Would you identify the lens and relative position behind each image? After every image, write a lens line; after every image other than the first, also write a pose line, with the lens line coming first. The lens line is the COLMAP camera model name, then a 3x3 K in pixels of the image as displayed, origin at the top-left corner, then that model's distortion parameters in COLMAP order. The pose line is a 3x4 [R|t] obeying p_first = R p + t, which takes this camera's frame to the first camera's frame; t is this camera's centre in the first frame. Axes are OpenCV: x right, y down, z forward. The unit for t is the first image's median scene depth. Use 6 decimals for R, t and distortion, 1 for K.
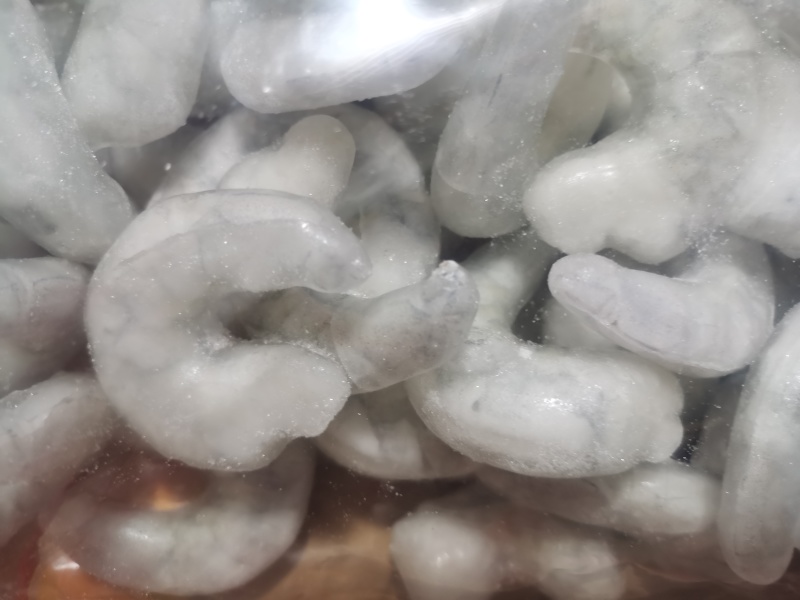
lens RADIAL K [[620.2, 0, 400.0], [0, 620.2, 300.0], [0, 0, 1]] dist [-0.043193, 0.002340]
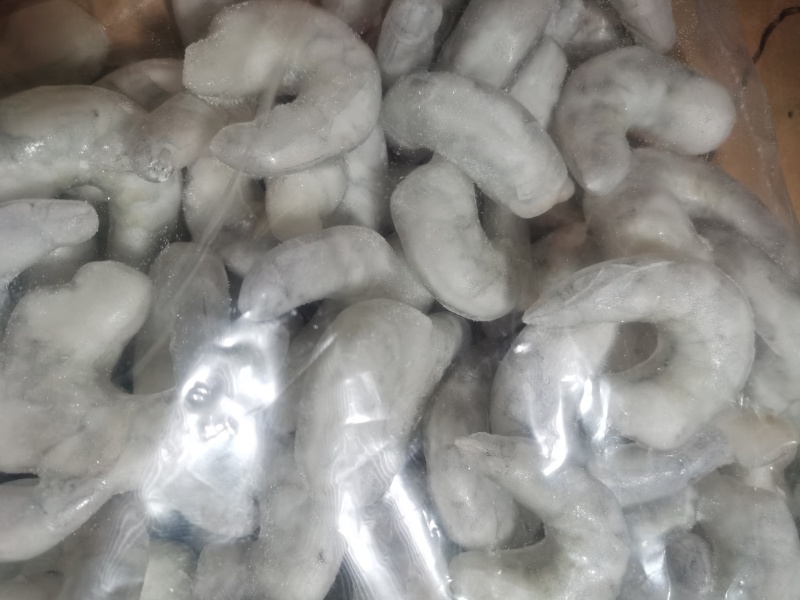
lens RADIAL K [[620.2, 0, 400.0], [0, 620.2, 300.0], [0, 0, 1]] dist [-0.043193, 0.002340]
pose [[-0.816494, 0.526580, -0.236751, 0.108953], [-0.534085, -0.844634, -0.036707, -0.484478], [-0.219297, 0.096474, 0.970877, -0.429259]]
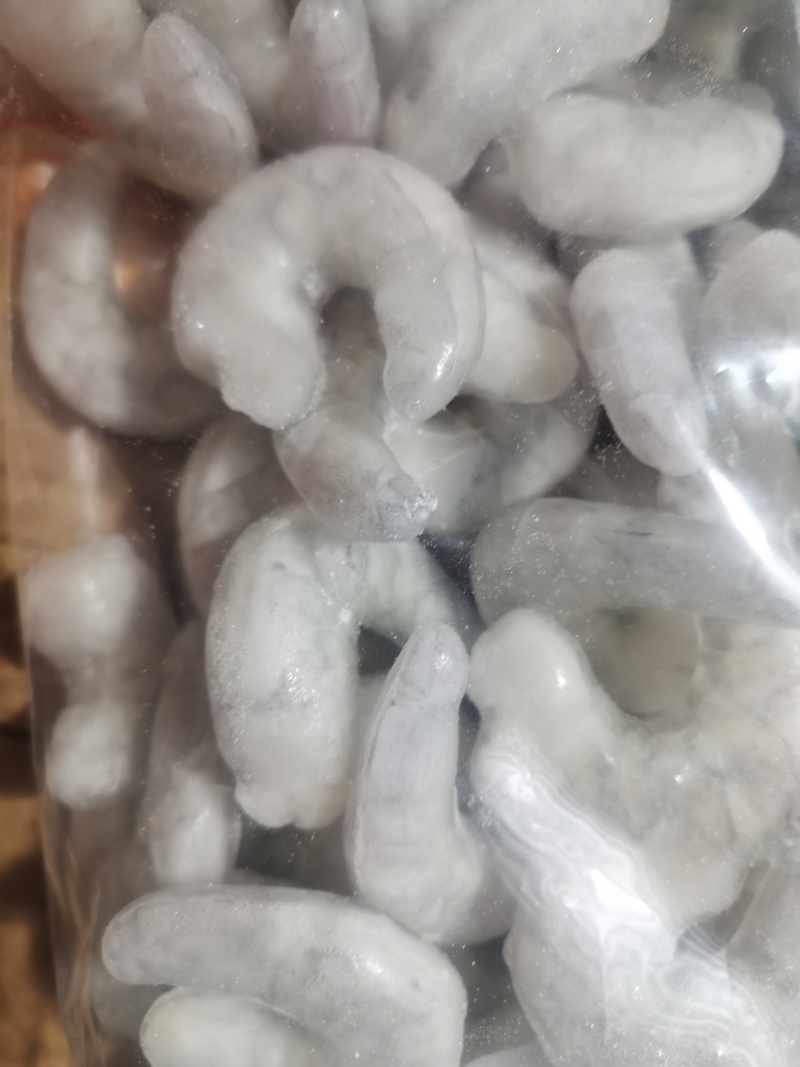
lens RADIAL K [[810.0, 0, 400.0], [0, 810.0, 533.5], [0, 0, 1]] dist [-0.036799, -0.001184]
pose [[0.137485, 0.983368, -0.118684, 0.233313], [-0.990369, 0.134496, -0.032876, 0.031670], [-0.016367, 0.122060, 0.992388, -0.146163]]
